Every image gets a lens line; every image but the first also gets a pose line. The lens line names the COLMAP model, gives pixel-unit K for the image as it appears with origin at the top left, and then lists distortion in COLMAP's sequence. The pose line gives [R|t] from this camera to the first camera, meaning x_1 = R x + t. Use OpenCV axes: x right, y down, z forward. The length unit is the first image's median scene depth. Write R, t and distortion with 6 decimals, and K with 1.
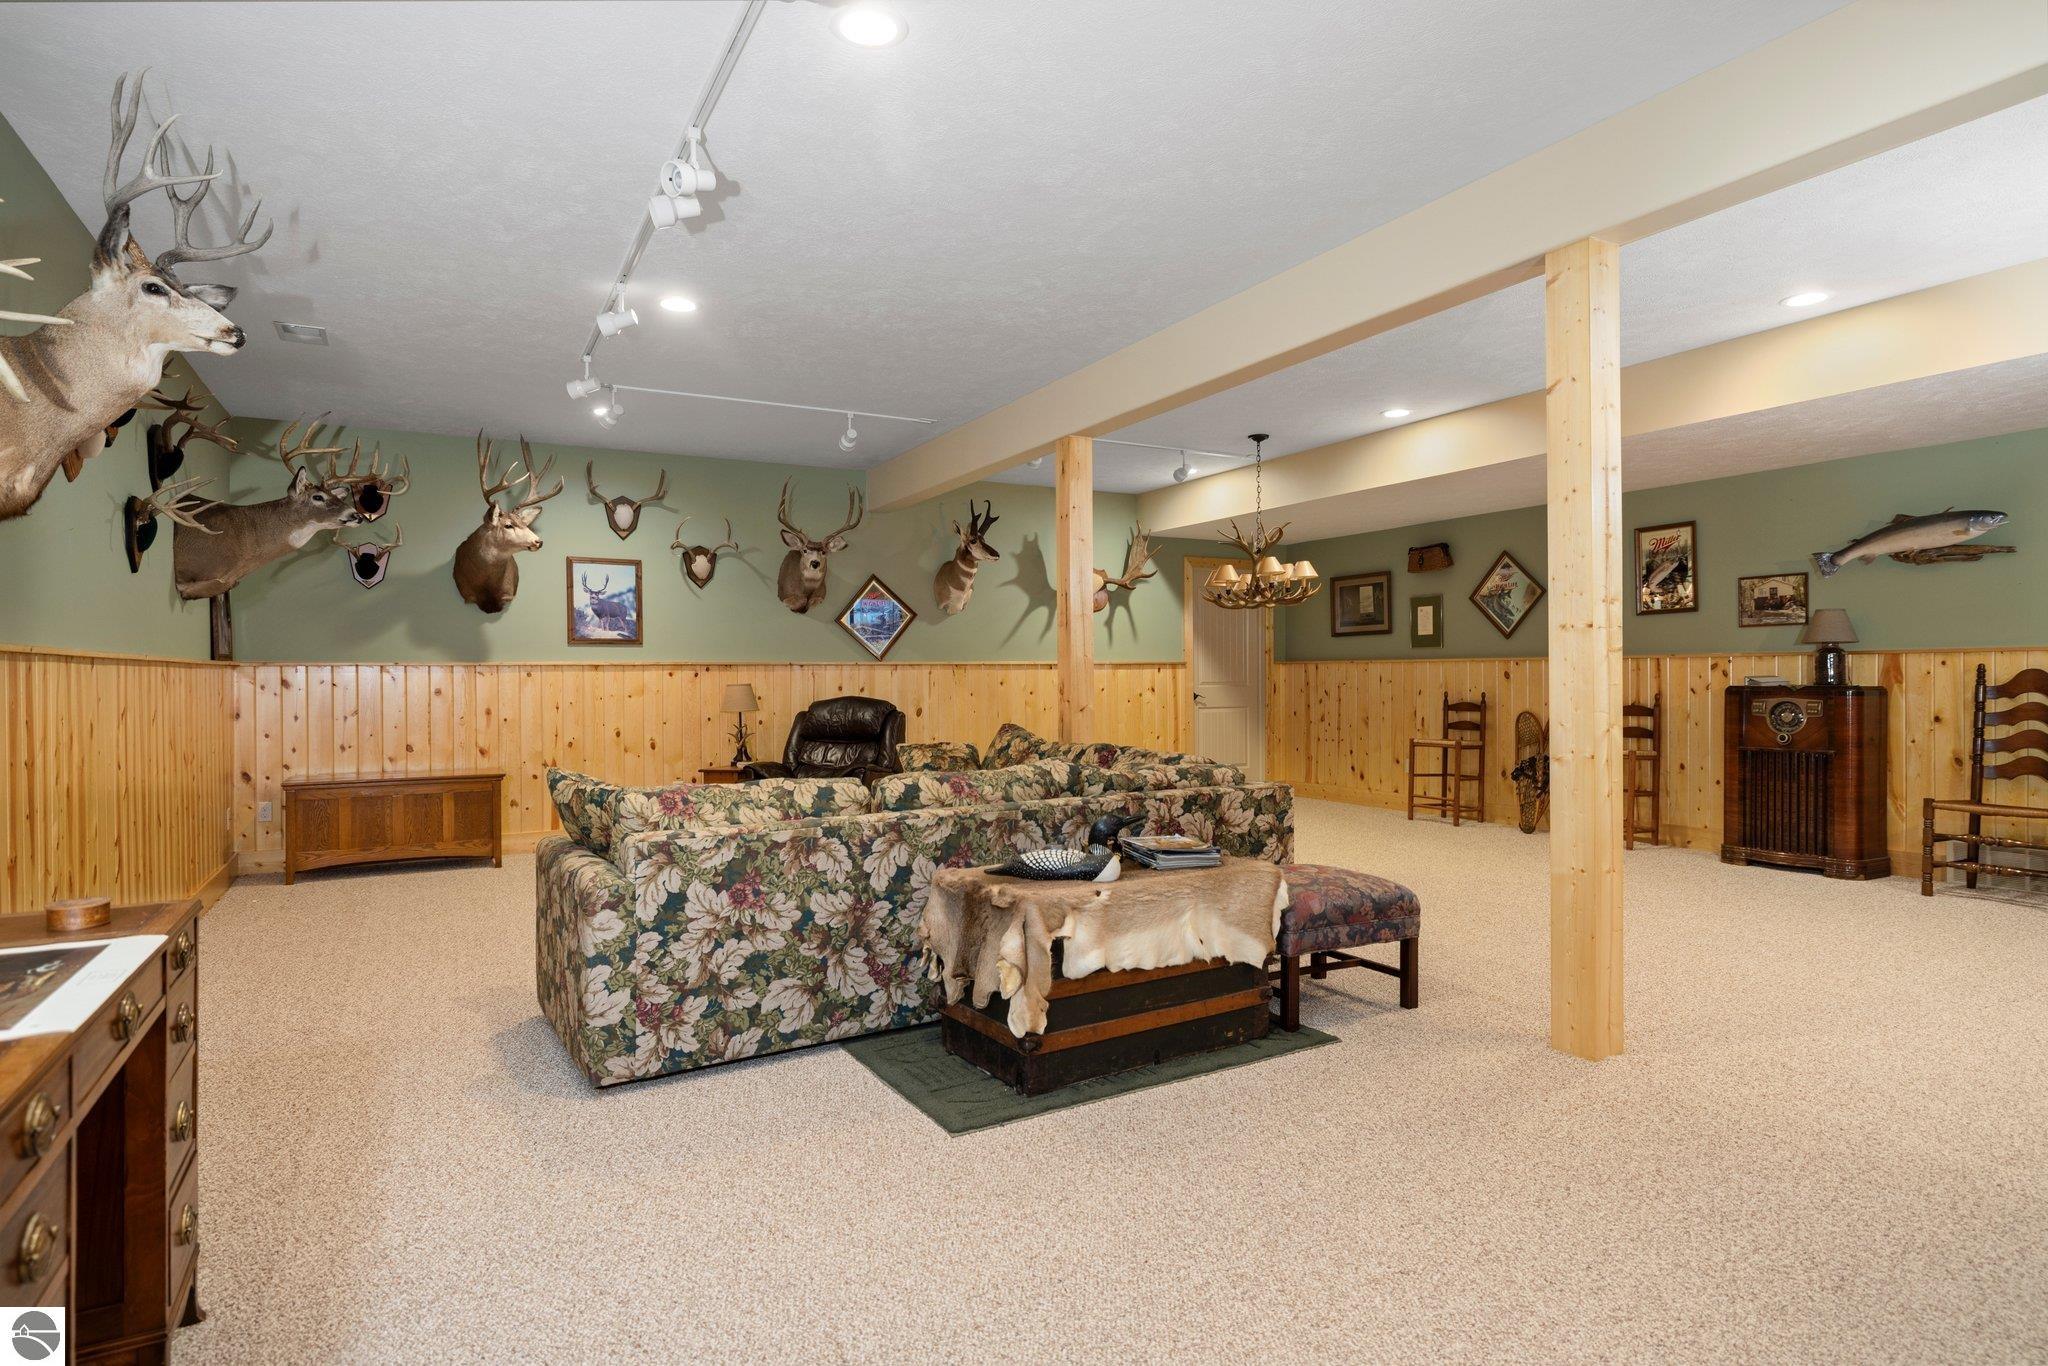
lens RADIAL K [[1106.5, 0, 1015.1], [0, 1106.5, 678.5], [0, 0, 1]] dist [0.000048, 0.000114]
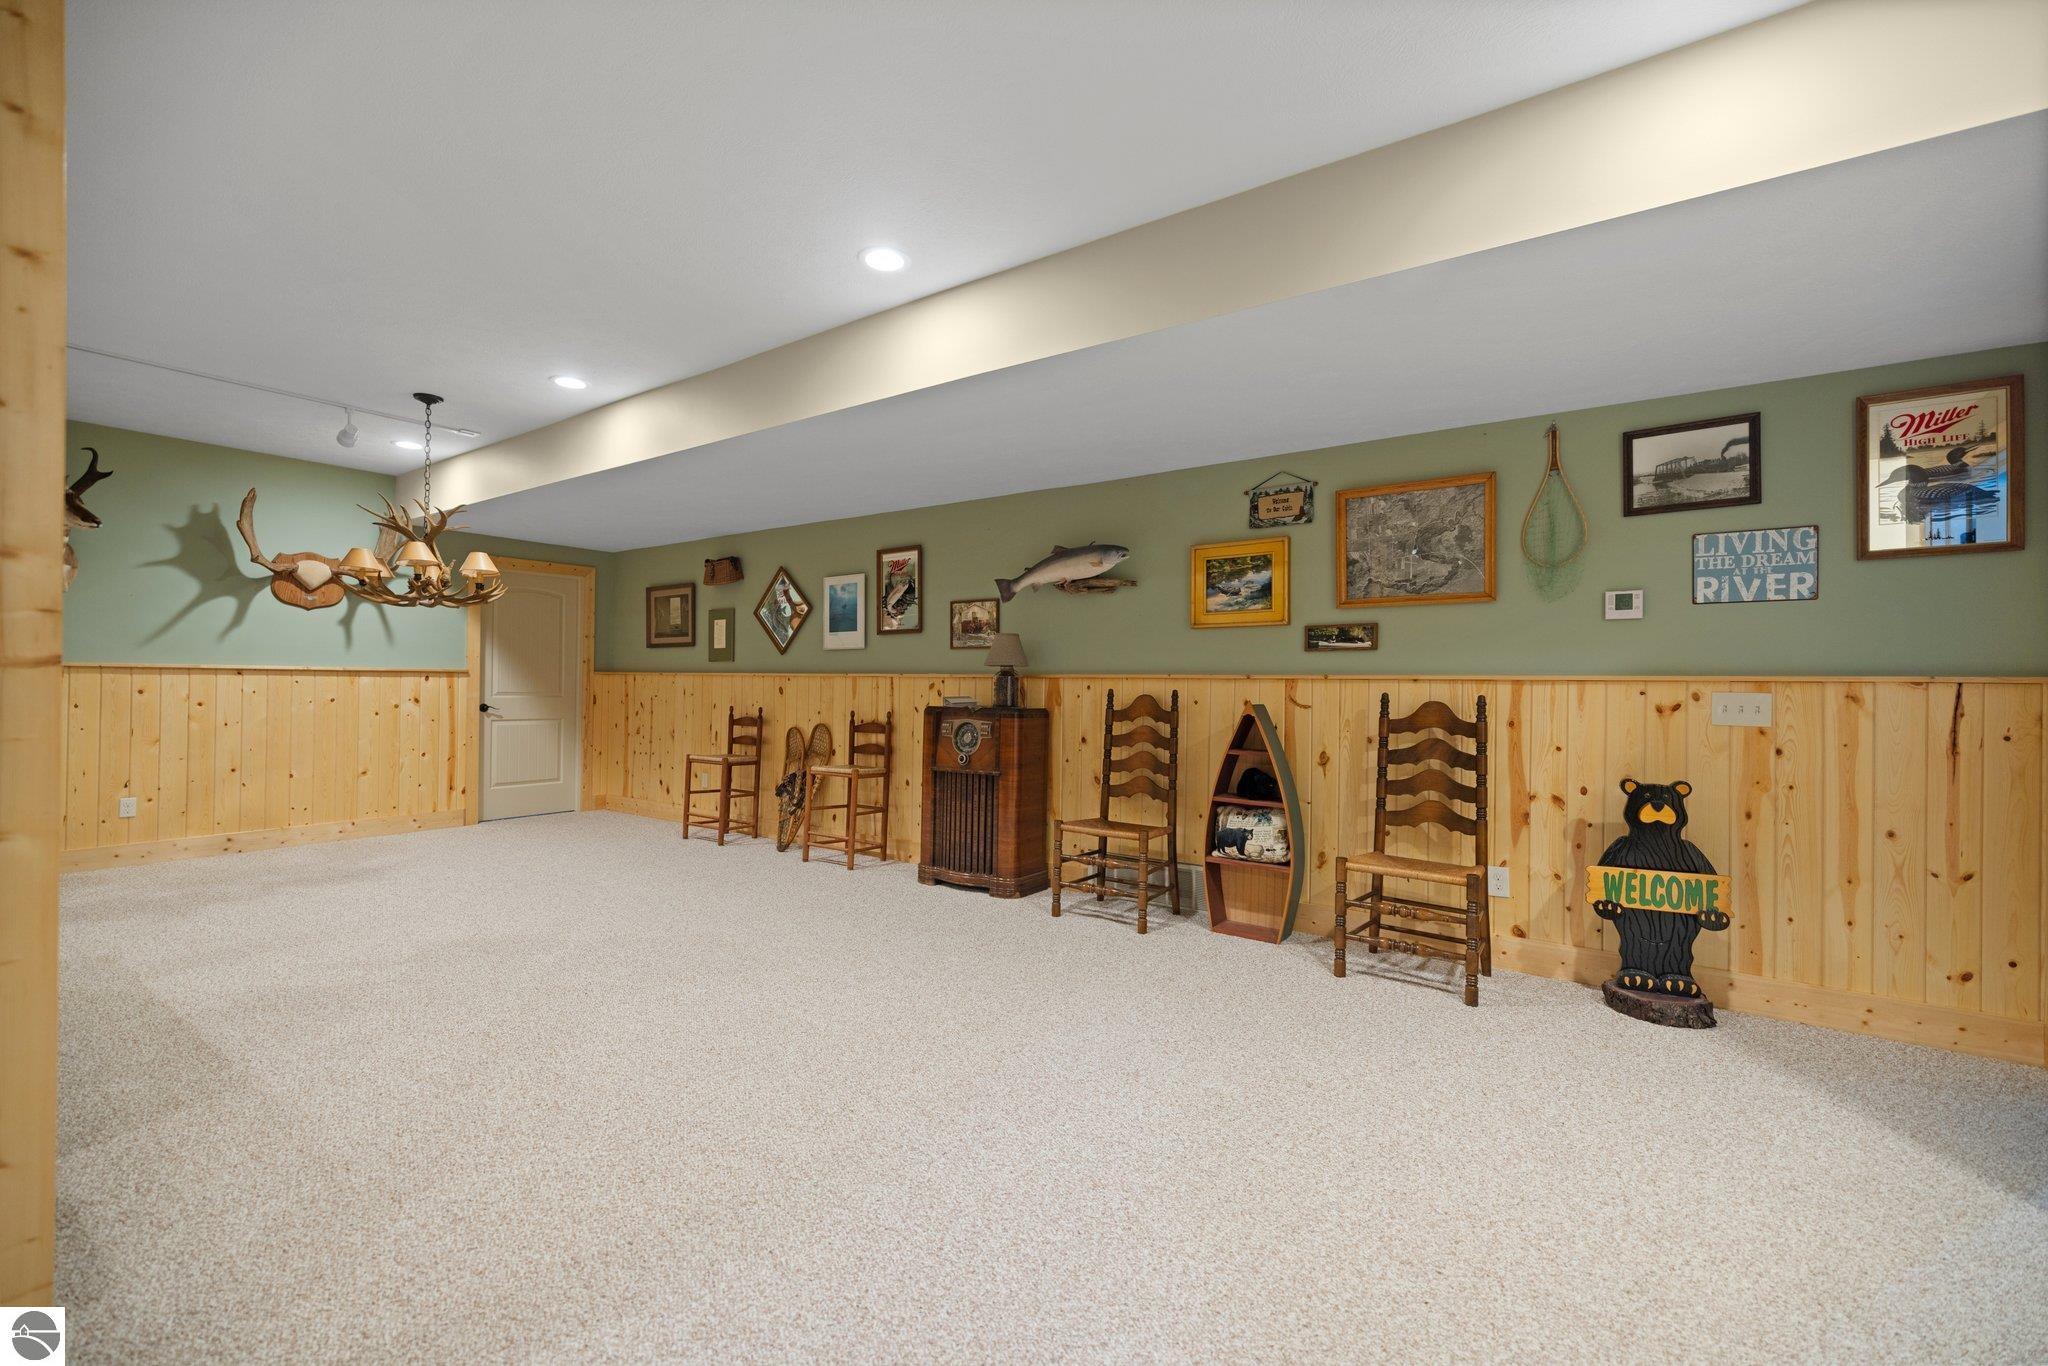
lens RADIAL K [[854.9, 0, 1023.4], [0, 854.9, 678.5], [0, 0, 1]] dist [0.009277, -0.000112]
pose [[0.896454, 0.018701, 0.442741, 0.338046], [-0.015609, 0.999822, -0.010626, -0.010332], [-0.442861, 0.002615, 0.896587, 0.233455]]
